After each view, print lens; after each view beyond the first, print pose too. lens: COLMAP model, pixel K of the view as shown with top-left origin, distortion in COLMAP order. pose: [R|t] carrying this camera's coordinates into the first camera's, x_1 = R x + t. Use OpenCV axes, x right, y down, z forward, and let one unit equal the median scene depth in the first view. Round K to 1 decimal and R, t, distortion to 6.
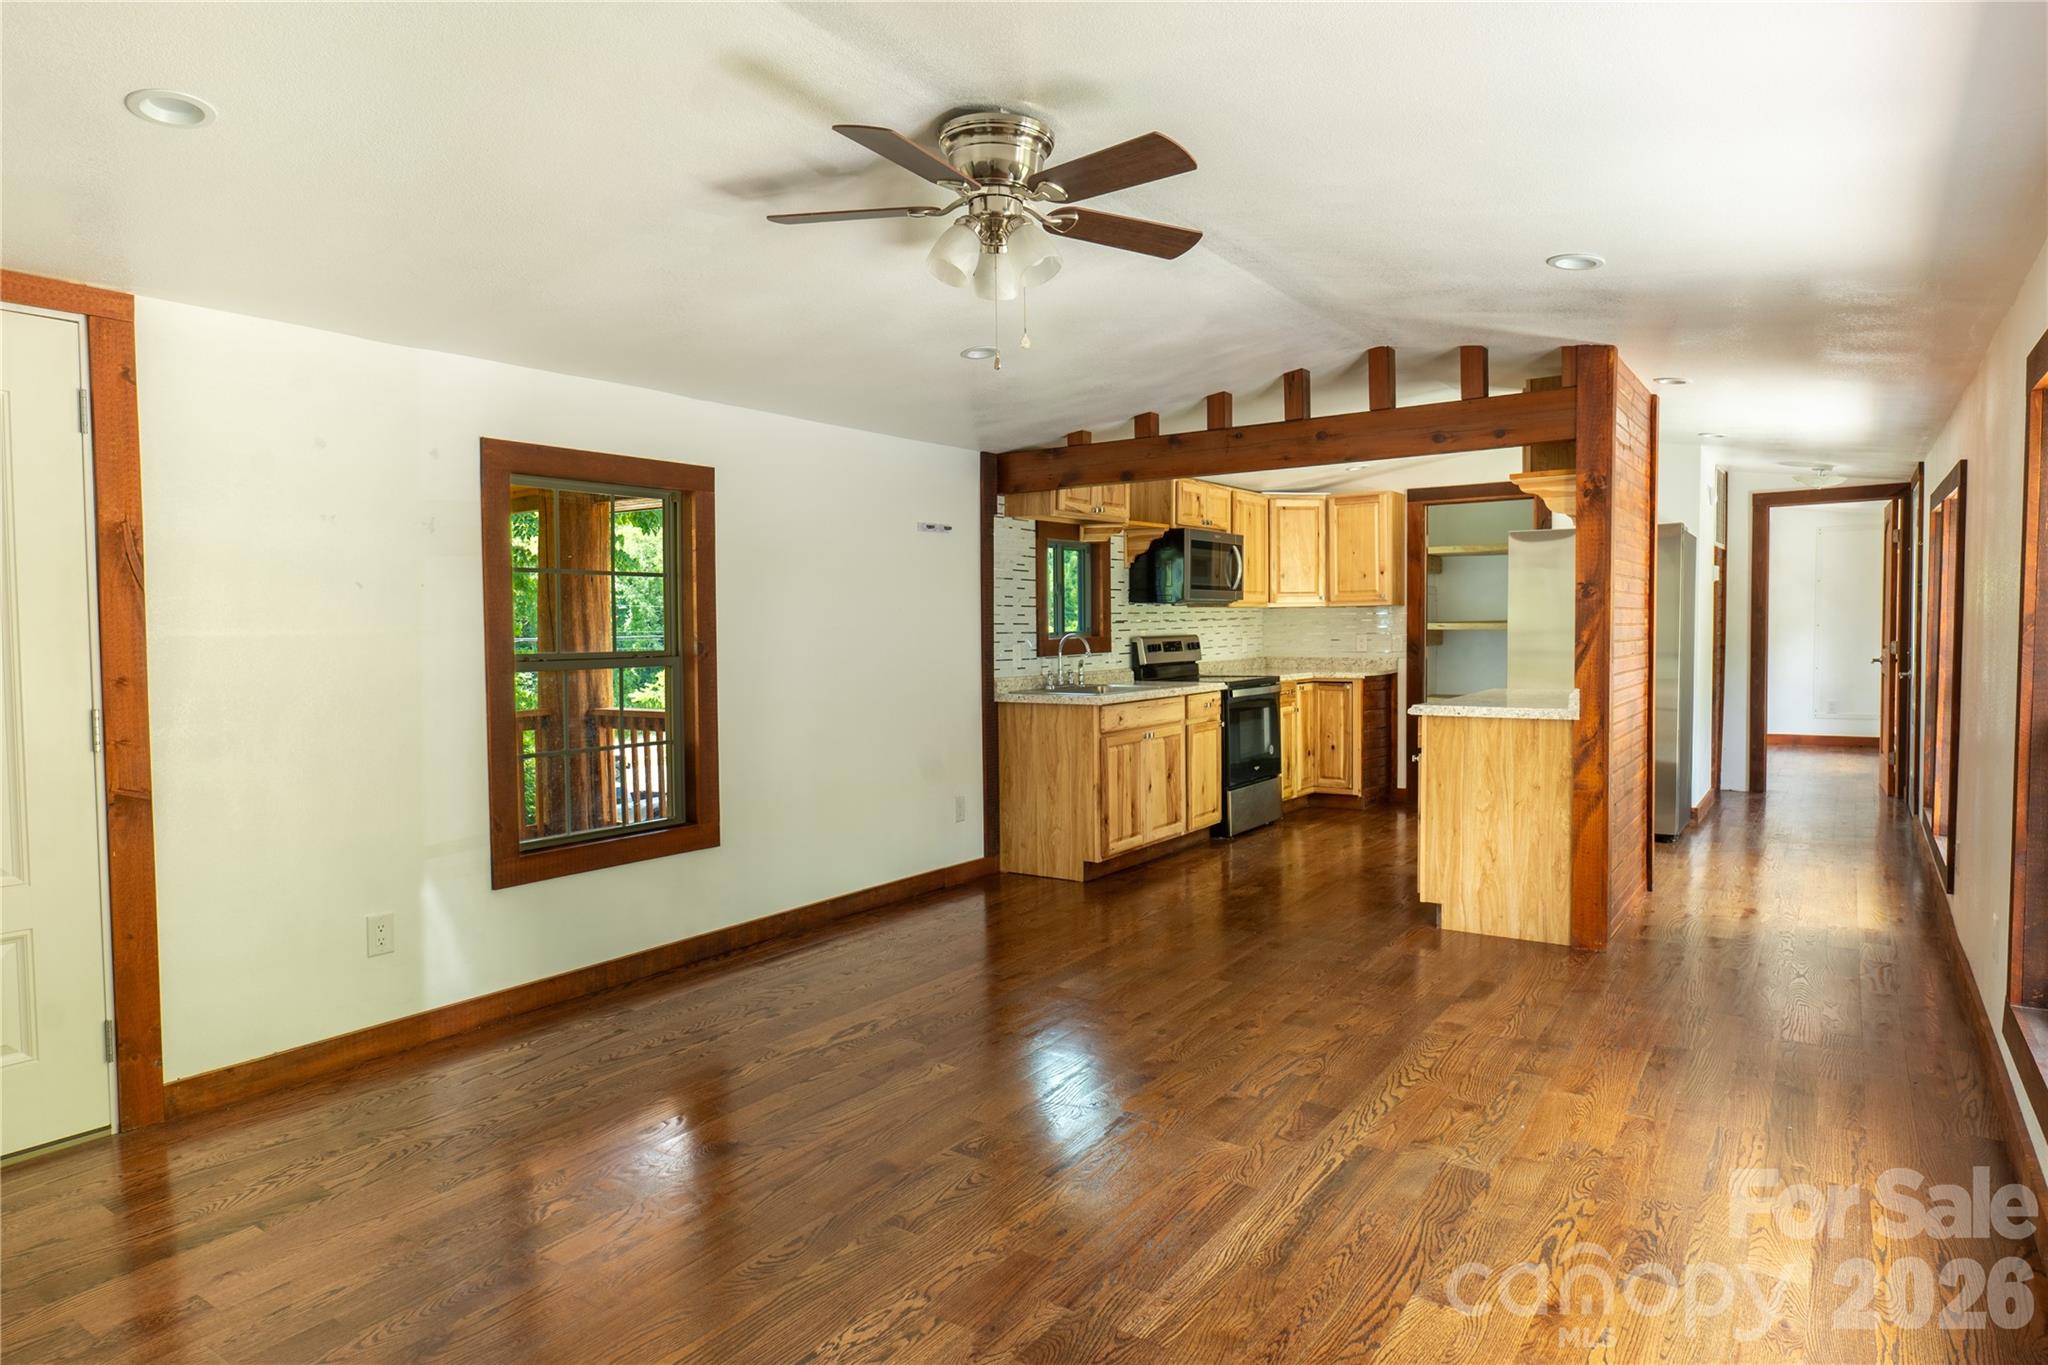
lens RADIAL K [[1193.7, 0, 1023.7], [0, 1193.7, 689.6], [0, 0, 1]] dist [-0.033948, 0.020205]
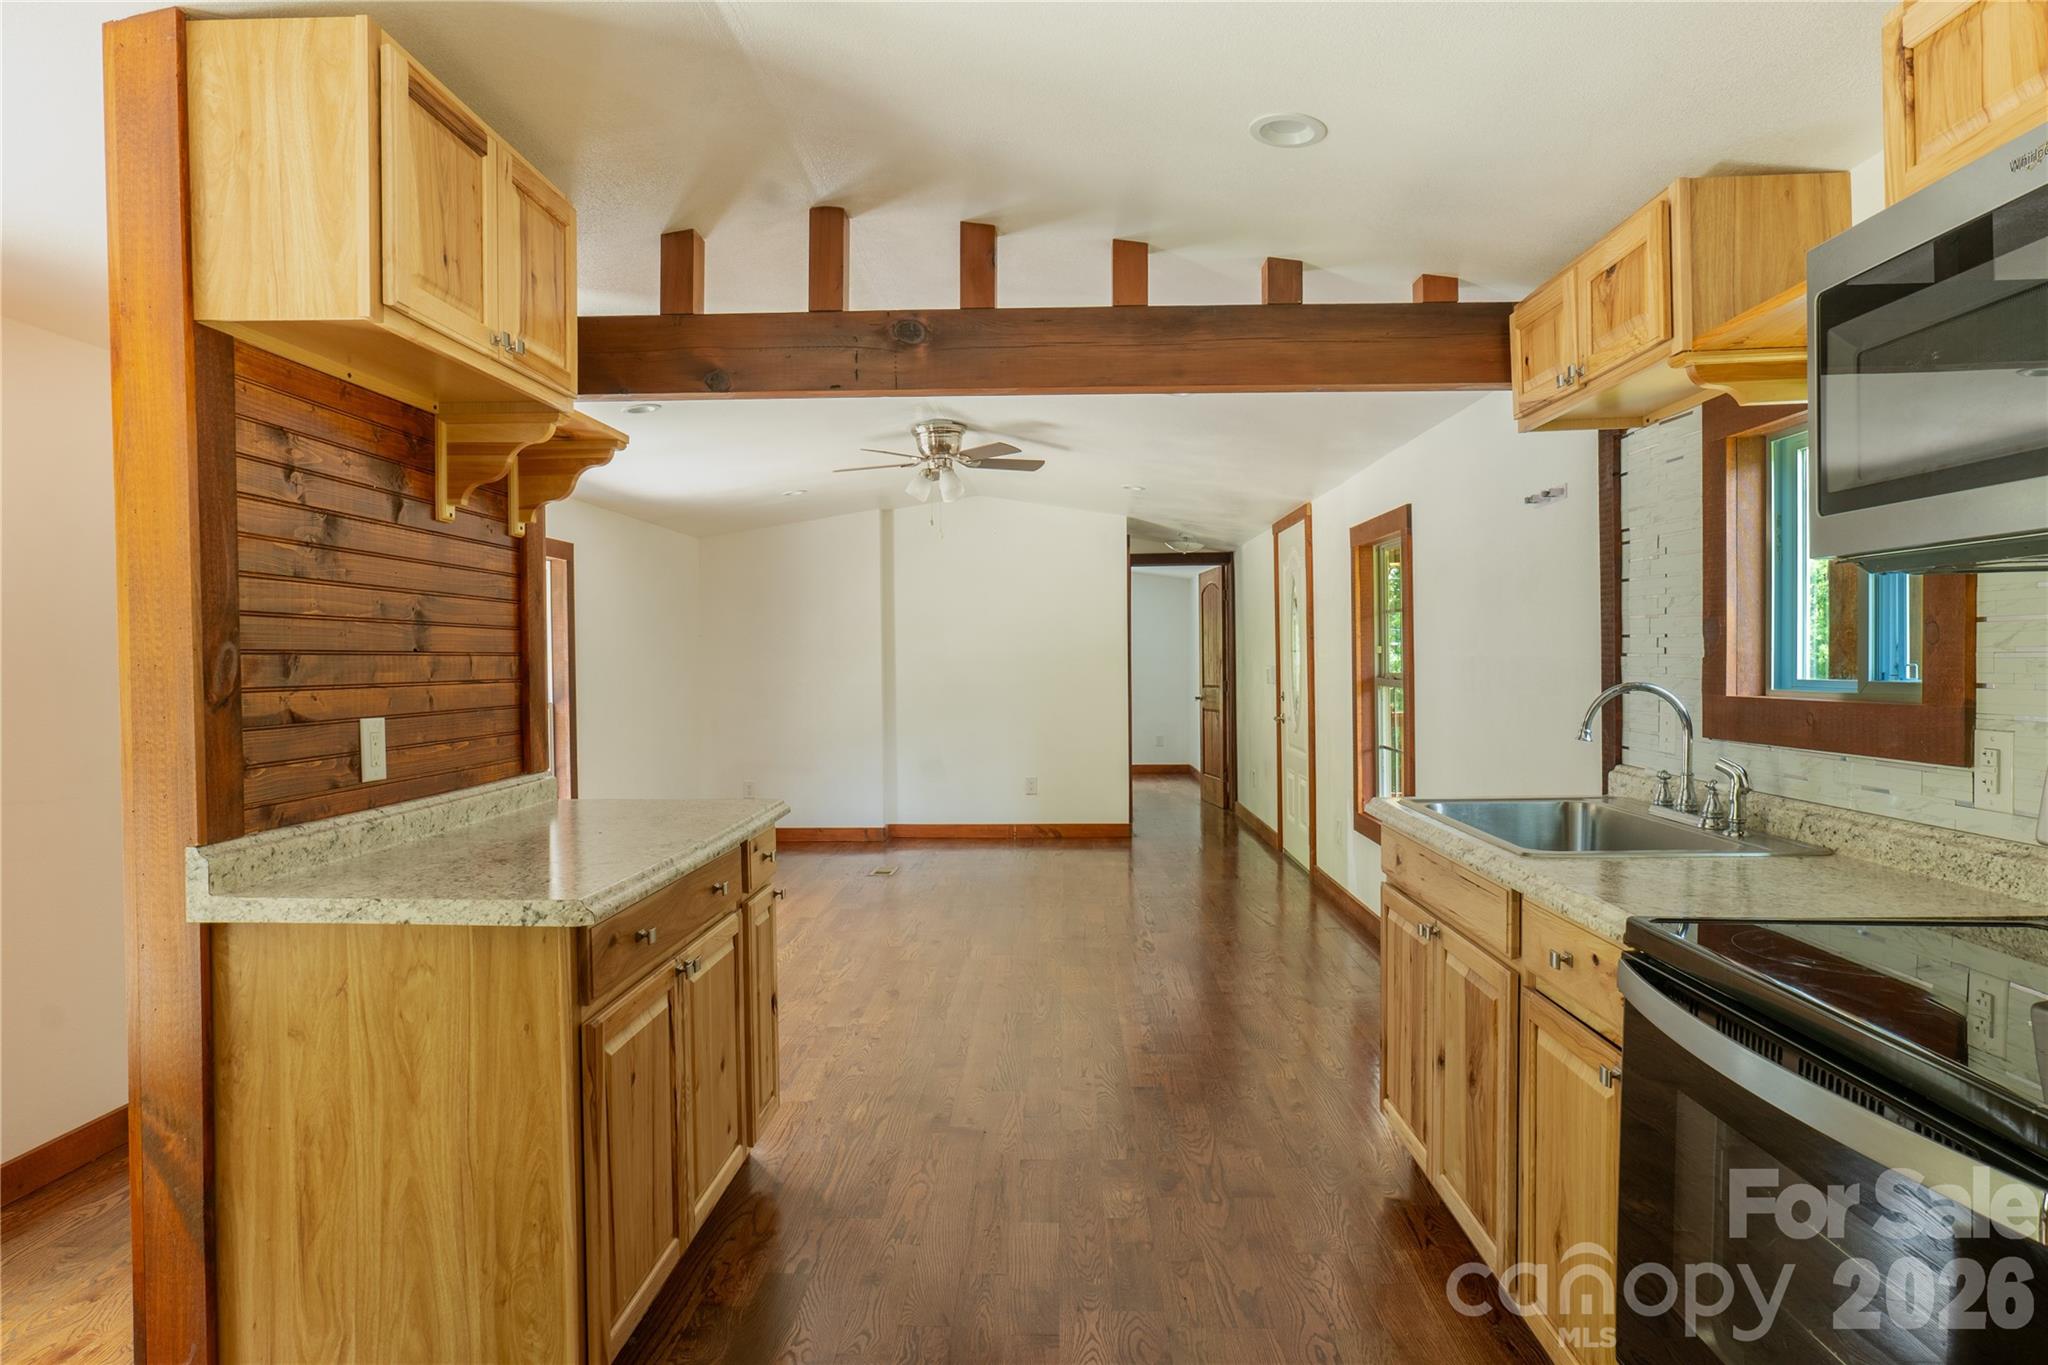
lens RADIAL K [[1193.7, 0, 1015.0], [0, 1193.7, 678.0], [0, 0, 1]] dist [-0.033948, 0.020205]
pose [[-0.837144, 0.030063, -0.546155, 0.451810], [-0.009370, 0.997554, 0.069273, -0.077081], [0.546902, 0.063109, -0.834815, 1.271484]]
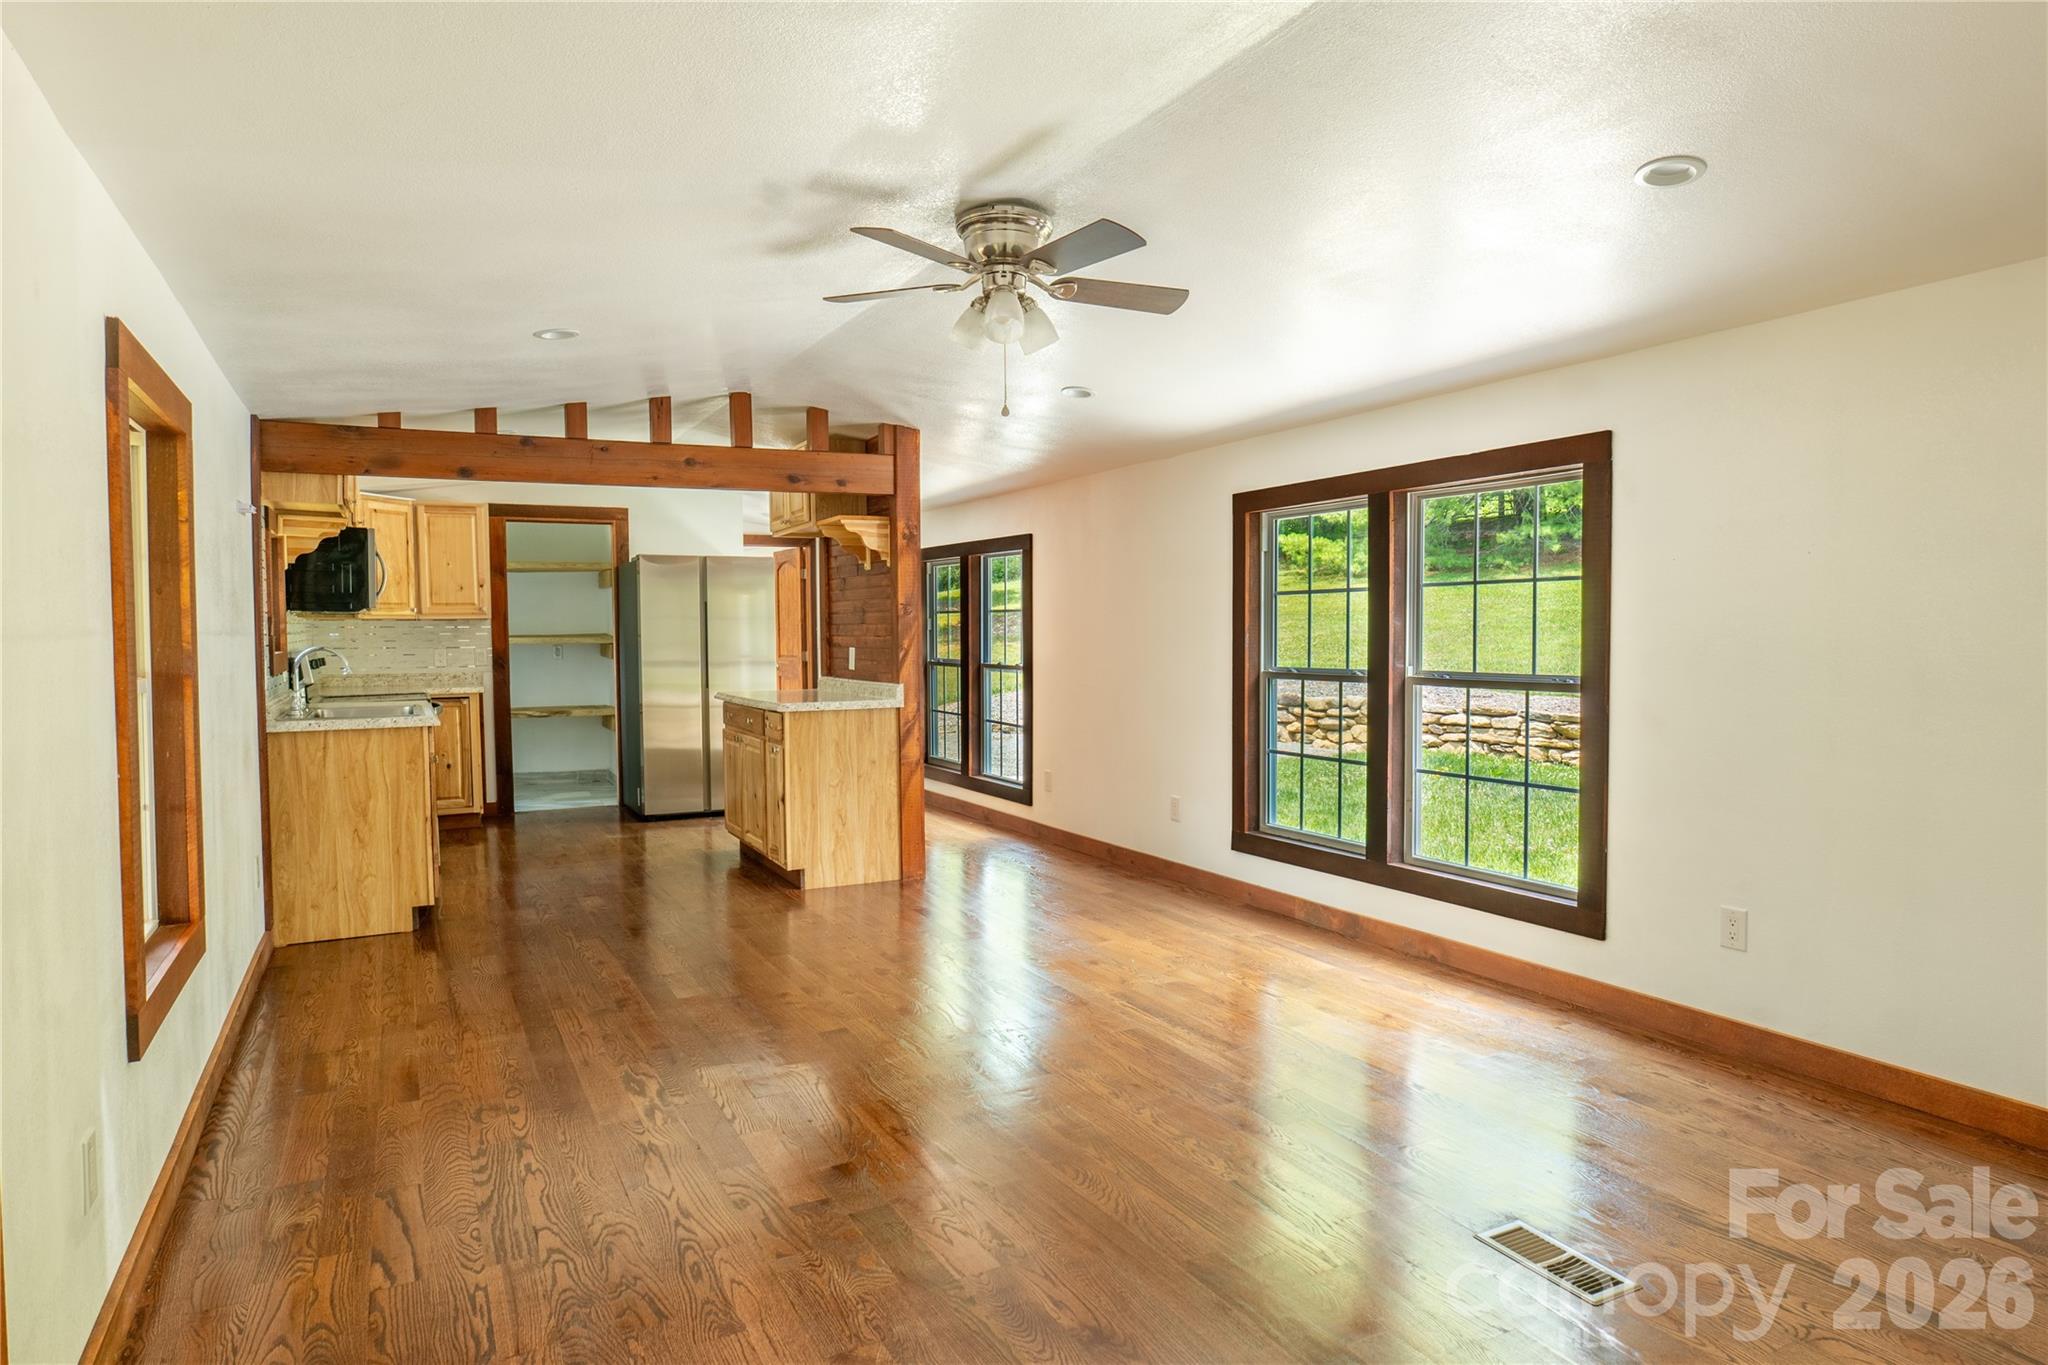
lens RADIAL K [[1193.7, 0, 1019.2], [0, 1193.7, 684.9], [0, 0, 1]] dist [-0.033948, 0.020205]
pose [[0.461869, -0.032358, 0.886358, -0.485503], [0.050293, 0.998682, 0.010252, -0.004547], [-0.885521, 0.039843, 0.462887, 0.196185]]
